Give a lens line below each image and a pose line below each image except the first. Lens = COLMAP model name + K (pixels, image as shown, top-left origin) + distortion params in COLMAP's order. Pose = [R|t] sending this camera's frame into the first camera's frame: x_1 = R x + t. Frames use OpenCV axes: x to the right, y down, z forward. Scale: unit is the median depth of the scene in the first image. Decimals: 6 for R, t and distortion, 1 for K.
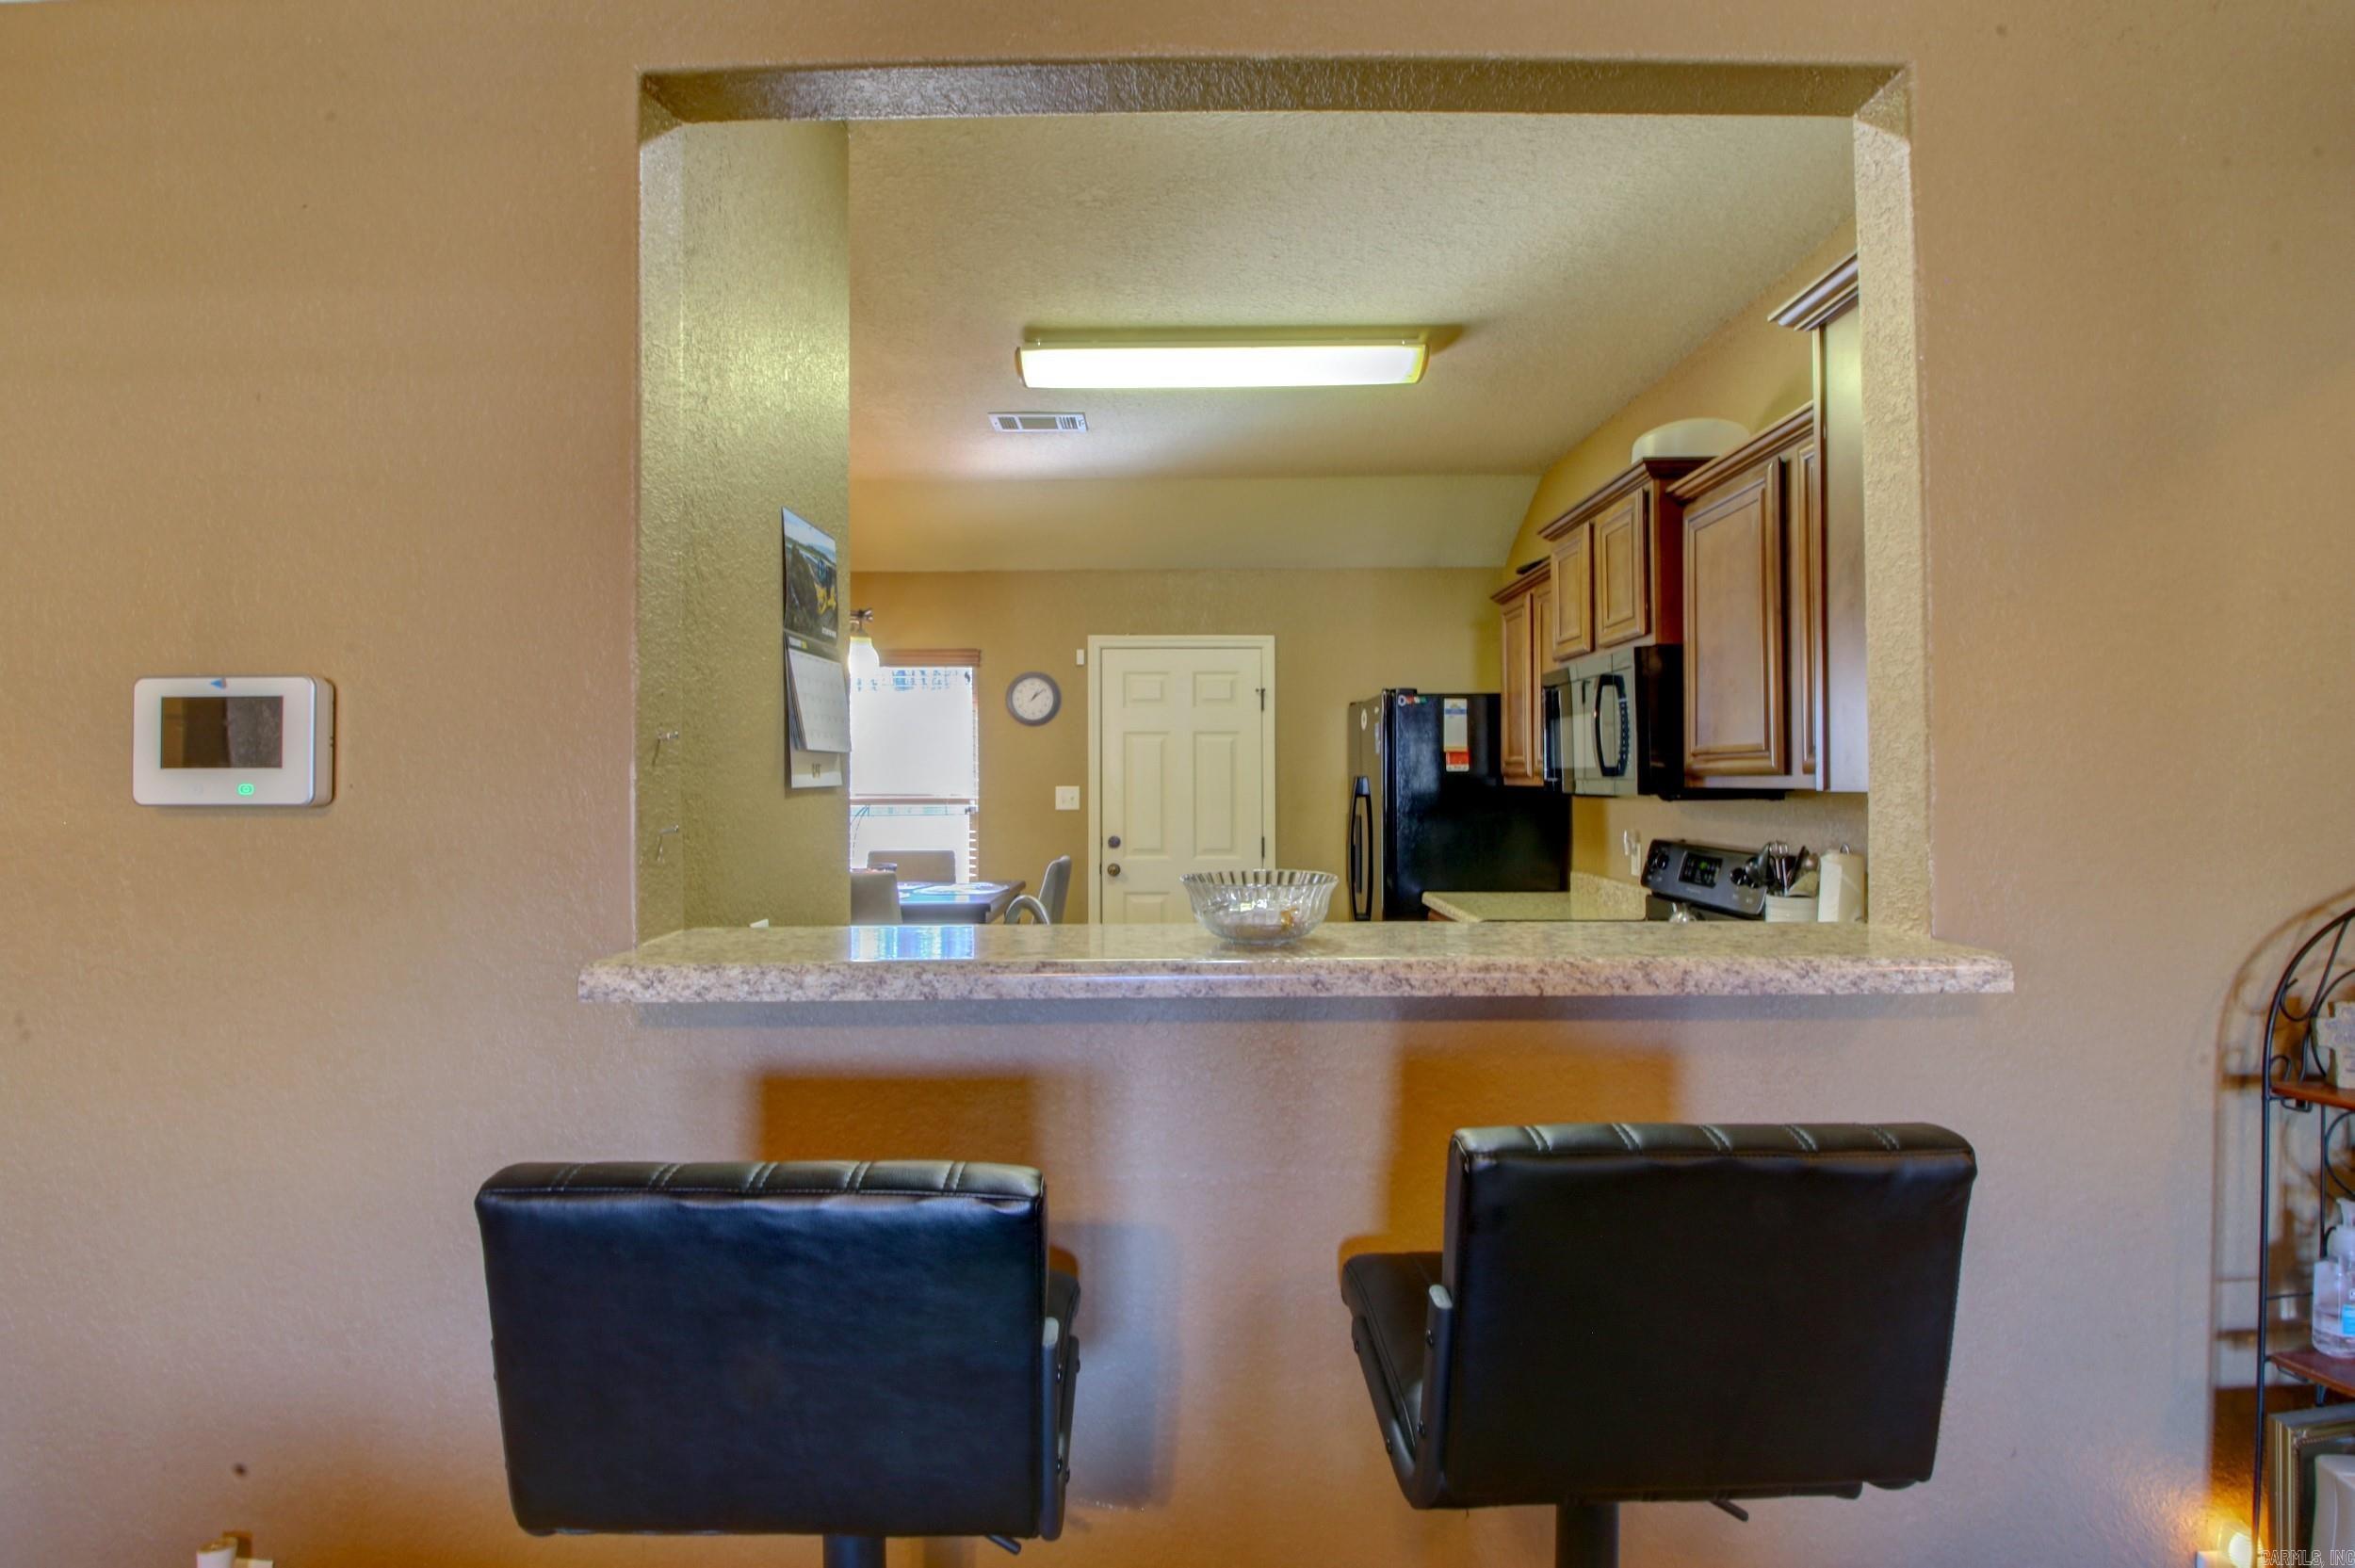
lens RADIAL K [[1093.9, 0, 1183.7], [0, 1093.9, 768.3], [0, 0, 1]] dist [0.004423, -0.015302]
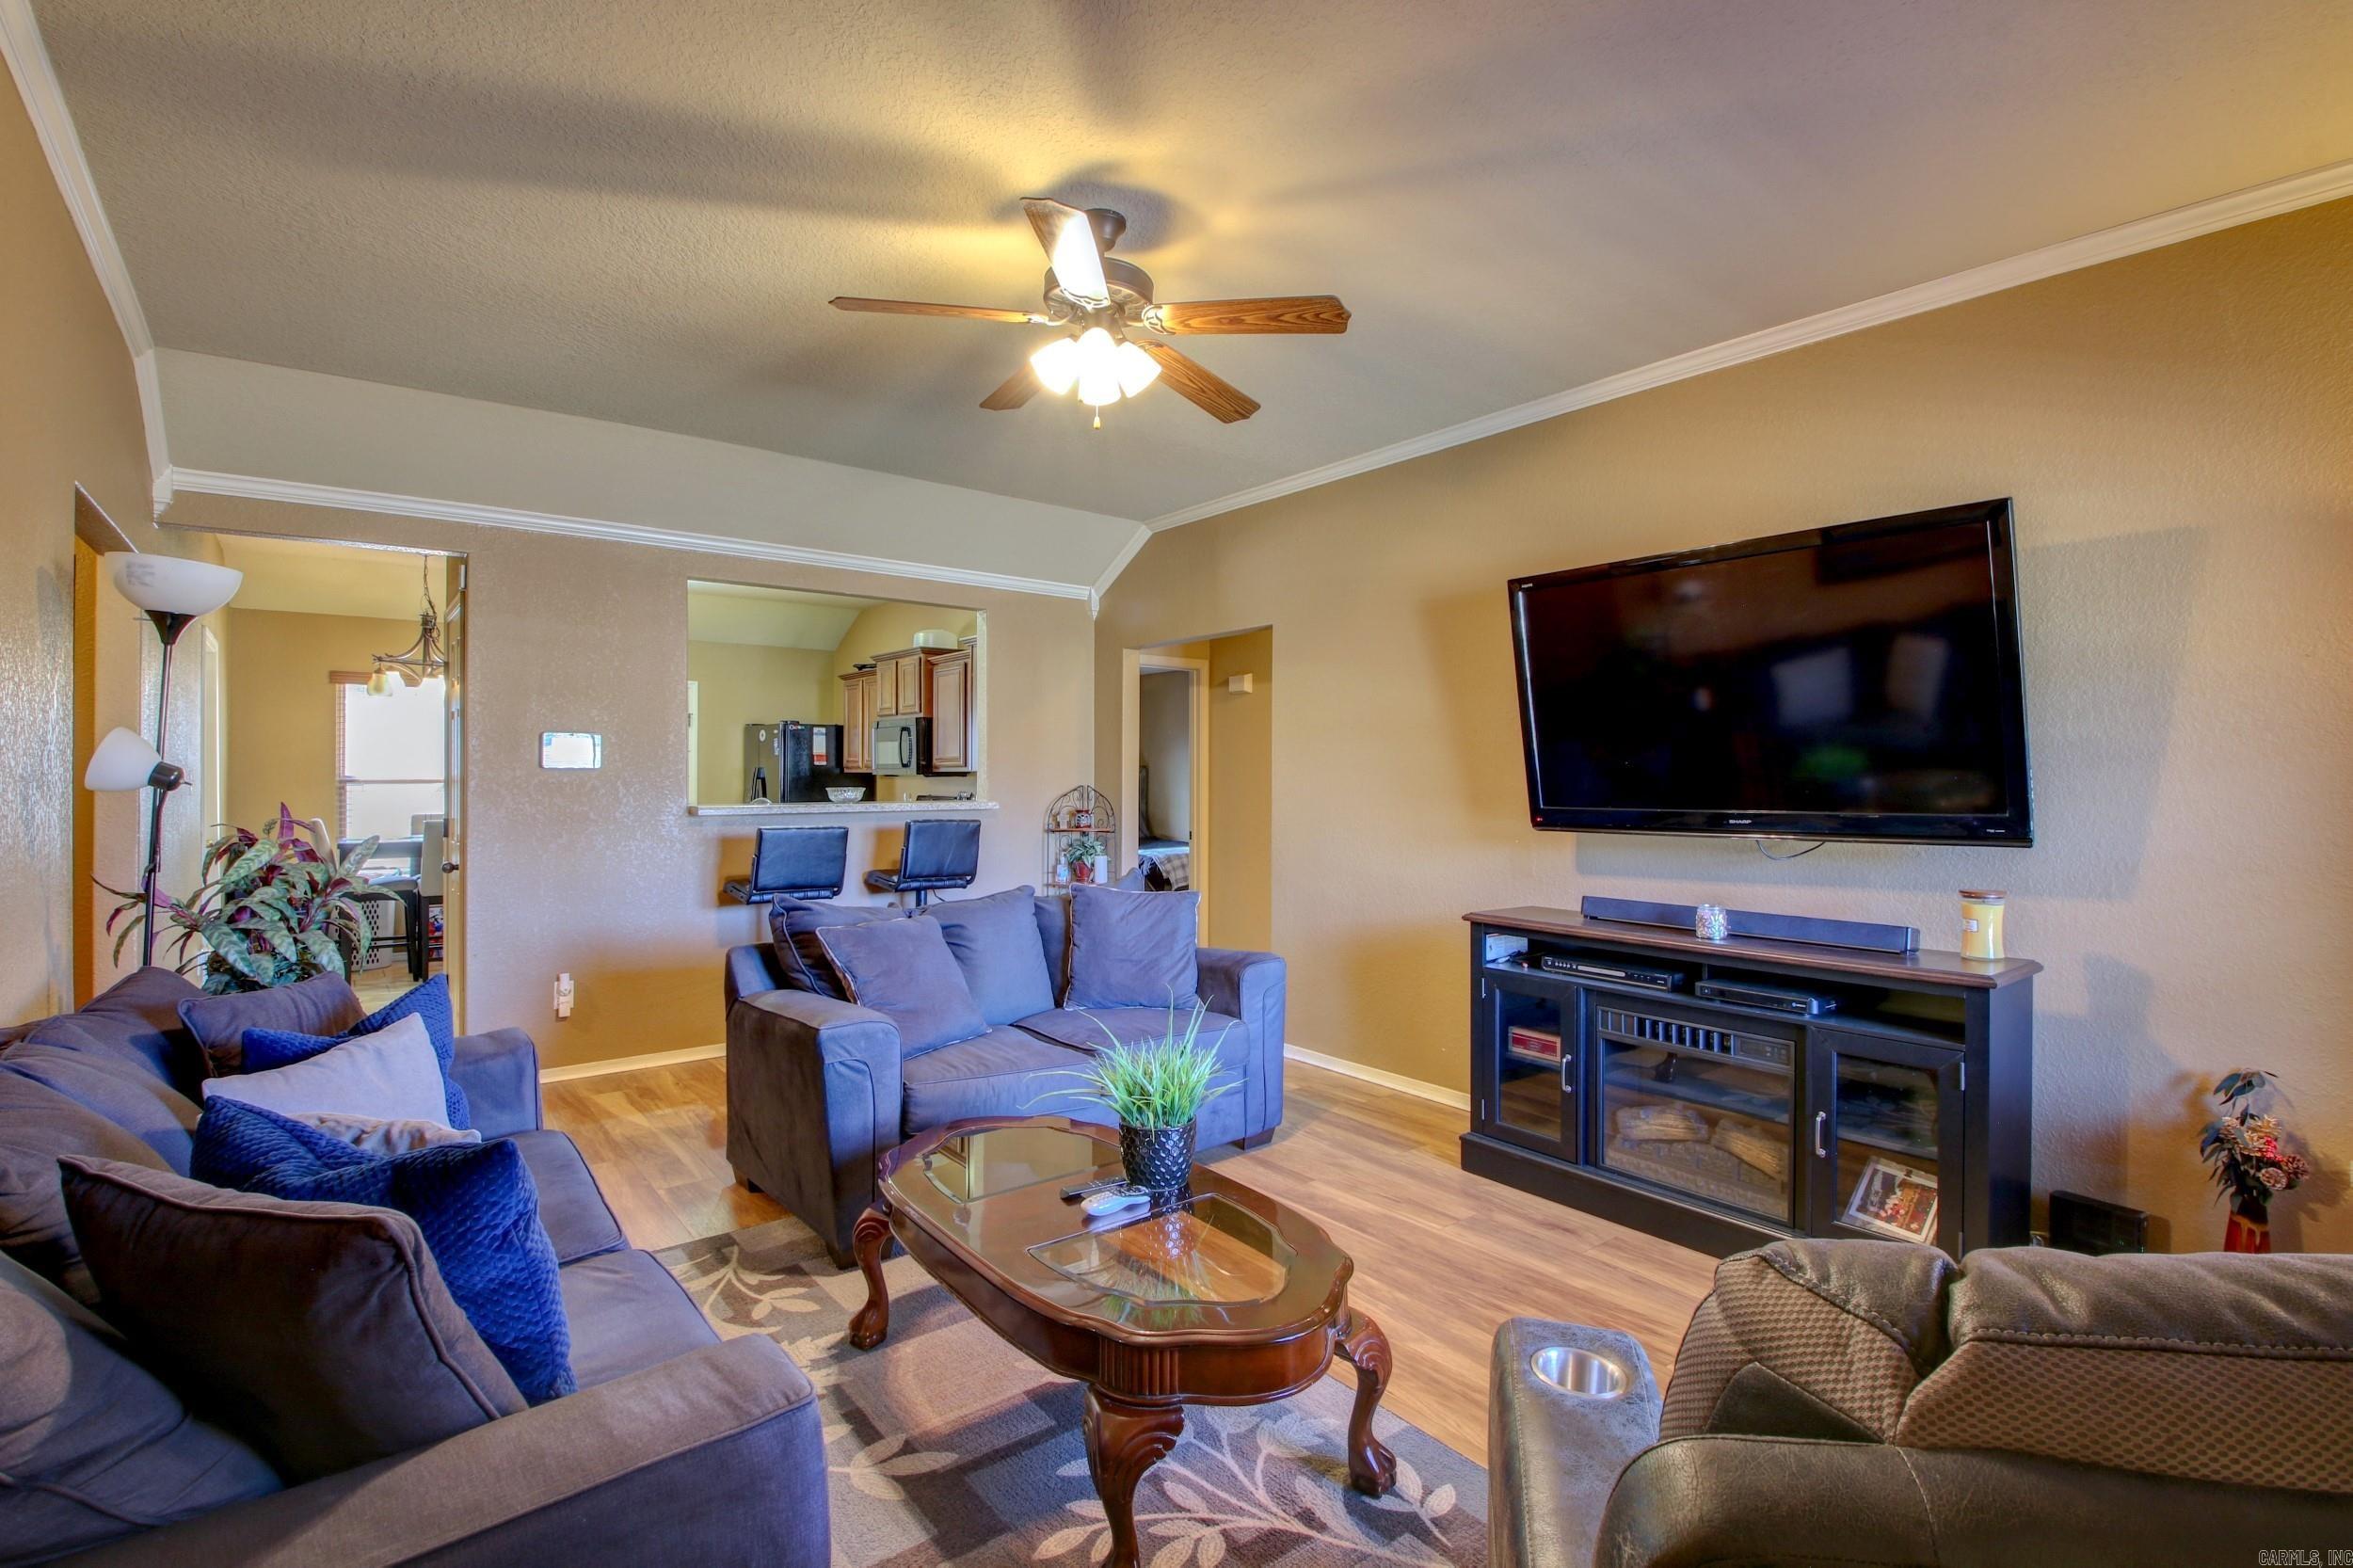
lens RADIAL K [[1093.1, 0, 1200.3], [0, 1093.1, 763.1], [0, 0, 1]] dist [0.004423, -0.015302]
pose [[0.774670, 0.013447, 0.632223, -0.387702], [-0.011460, 0.999908, -0.007226, 0.004881], [-0.632262, -0.001647, 0.774753, -0.792783]]
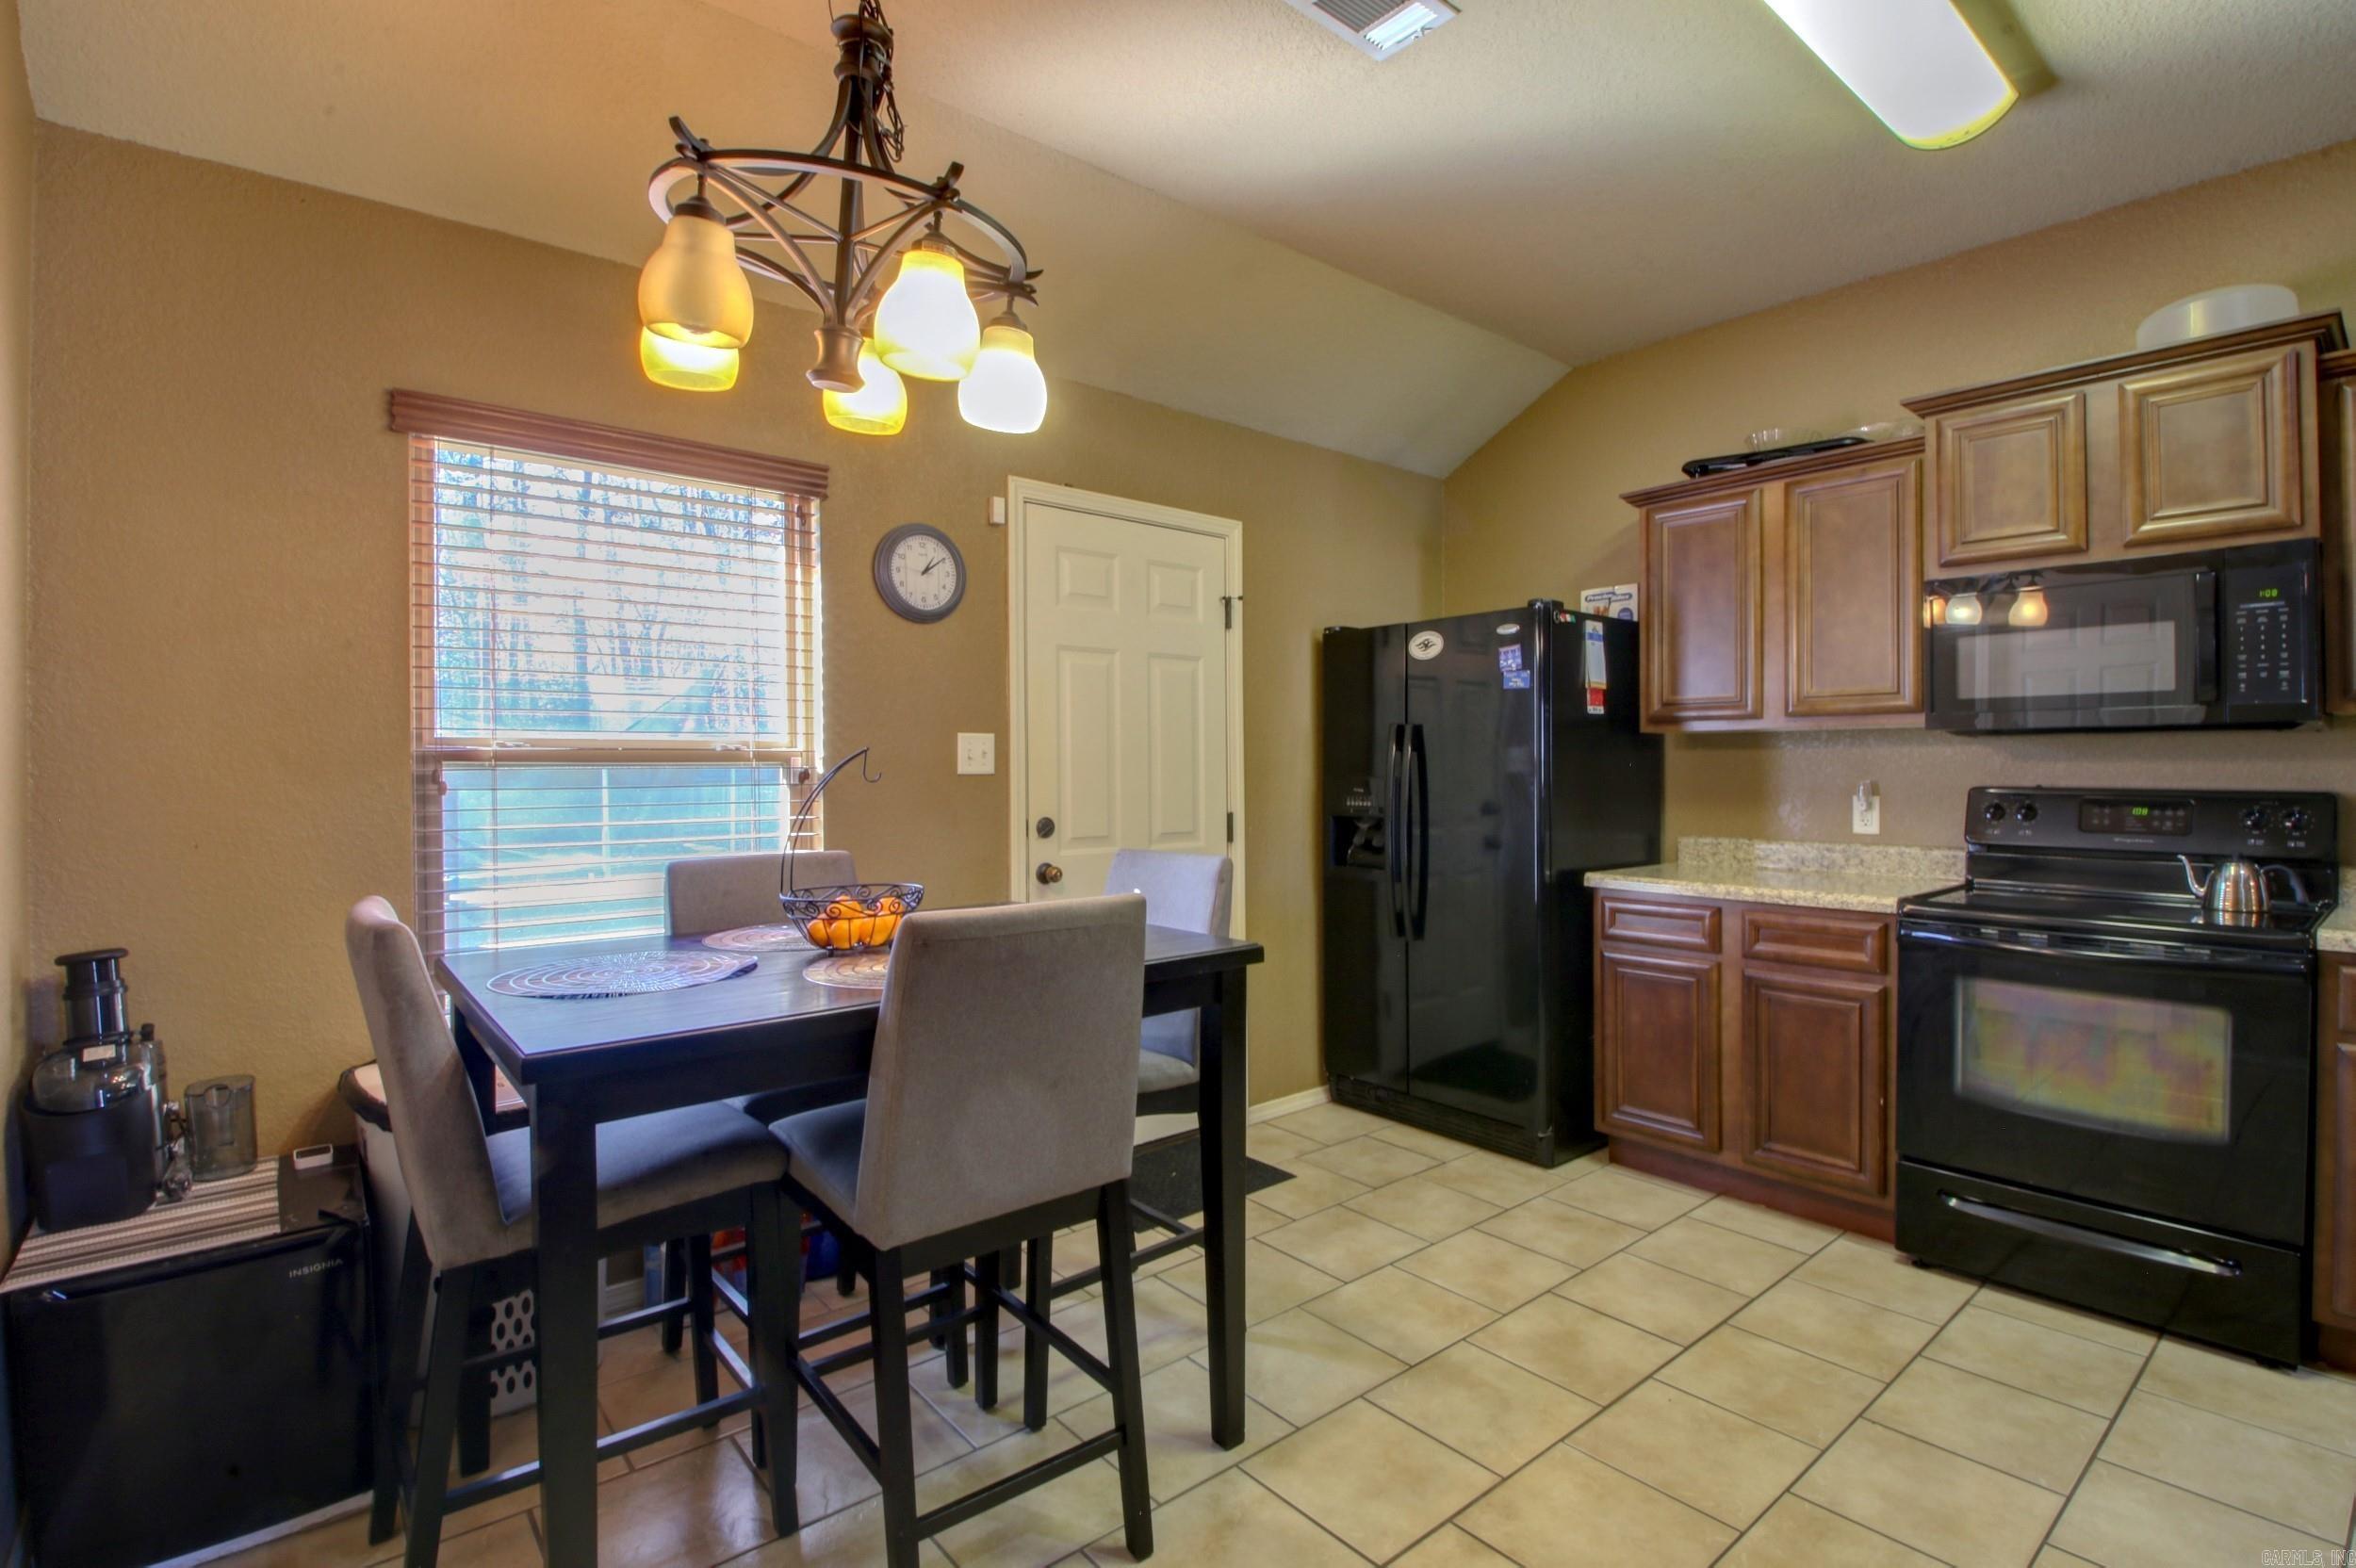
lens RADIAL K [[1094.5, 0, 1163.9], [0, 1094.5, 771.7], [0, 0, 1]] dist [0.004423, -0.015302]
pose [[0.772719, -0.000907, 0.634748, -0.405680], [-0.005148, 0.999957, 0.007696, 0.032768], [-0.634727, -0.009215, 0.772681, 0.510403]]
